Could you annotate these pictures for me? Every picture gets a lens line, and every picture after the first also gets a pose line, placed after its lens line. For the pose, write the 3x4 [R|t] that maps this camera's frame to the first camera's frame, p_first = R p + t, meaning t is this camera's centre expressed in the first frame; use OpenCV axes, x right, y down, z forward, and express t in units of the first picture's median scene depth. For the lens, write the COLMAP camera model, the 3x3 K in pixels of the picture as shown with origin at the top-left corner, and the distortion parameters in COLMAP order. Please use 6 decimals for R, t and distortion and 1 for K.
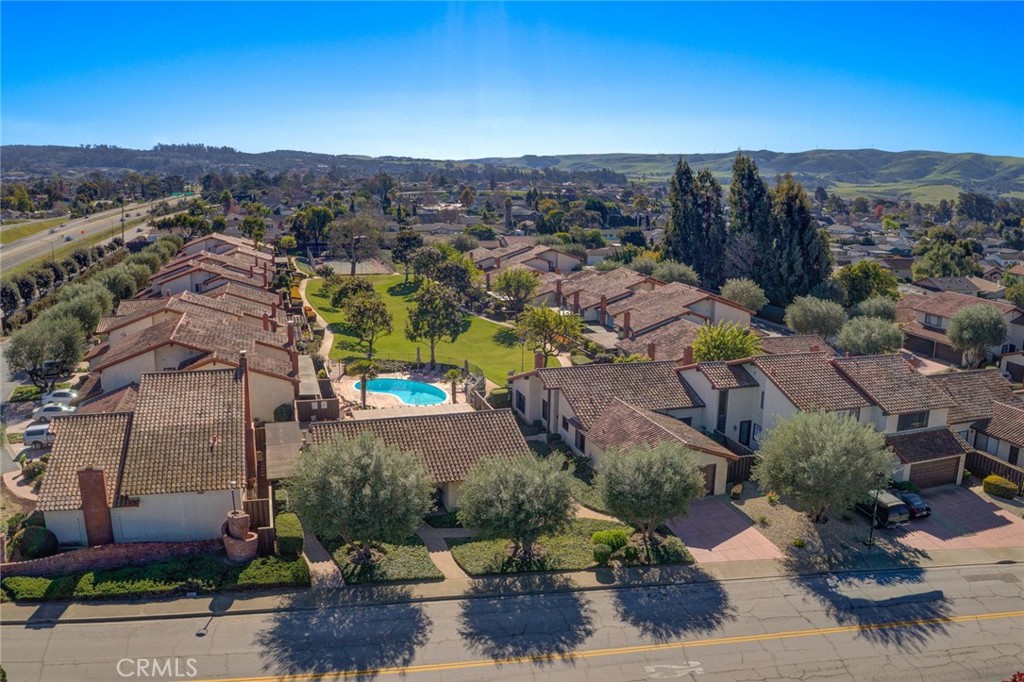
lens RADIAL K [[819.3, 0, 506.4], [0, 819.3, 341.6], [0, 0, 1]] dist [-0.255107, 0.074140]
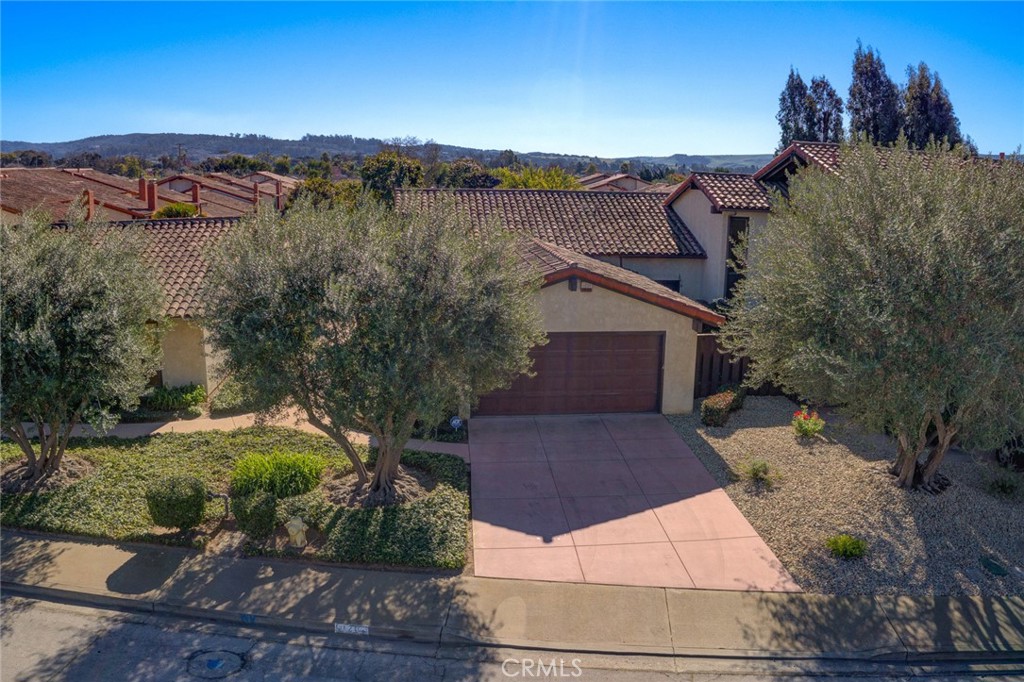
lens RADIAL K [[819.3, 0, 504.0], [0, 819.3, 338.3], [0, 0, 1]] dist [-0.255107, 0.074140]
pose [[0.982818, 0.038675, -0.180480, 0.216878], [-0.039314, 0.999227, 0.000039, 0.134651], [0.180342, 0.007057, 0.983579, 0.498988]]
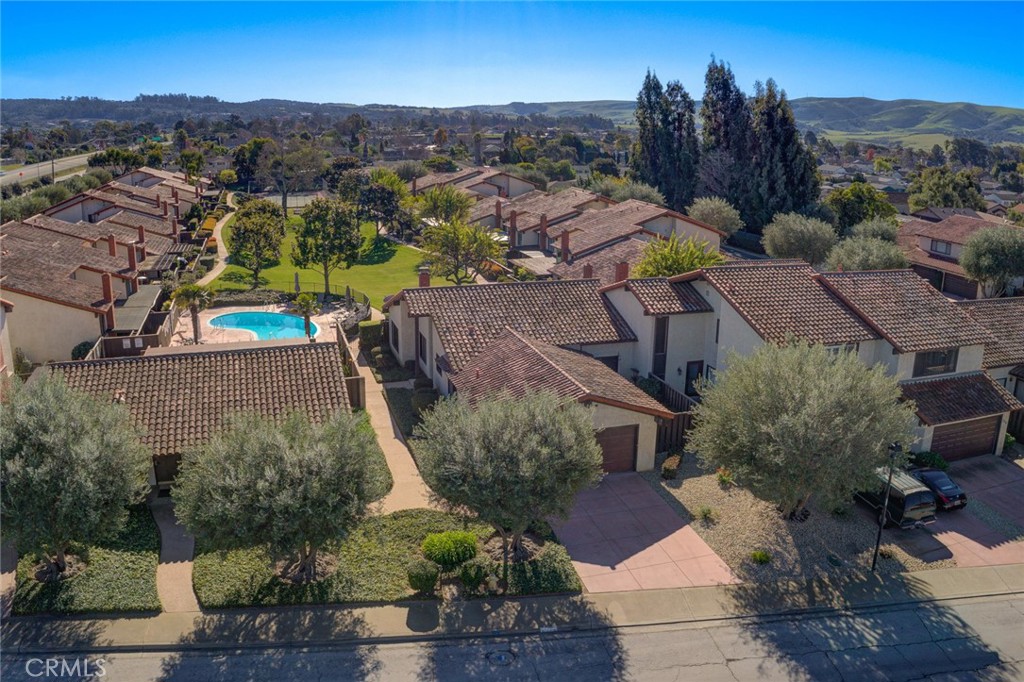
lens RADIAL K [[819.3, 0, 505.7], [0, 819.3, 341.5], [0, 0, 1]] dist [-0.255107, 0.074140]
pose [[0.999915, -0.005390, 0.011913, 0.123332], [0.004639, 0.998050, 0.062249, 0.036497], [-0.012226, -0.062188, 0.997990, 0.290031]]
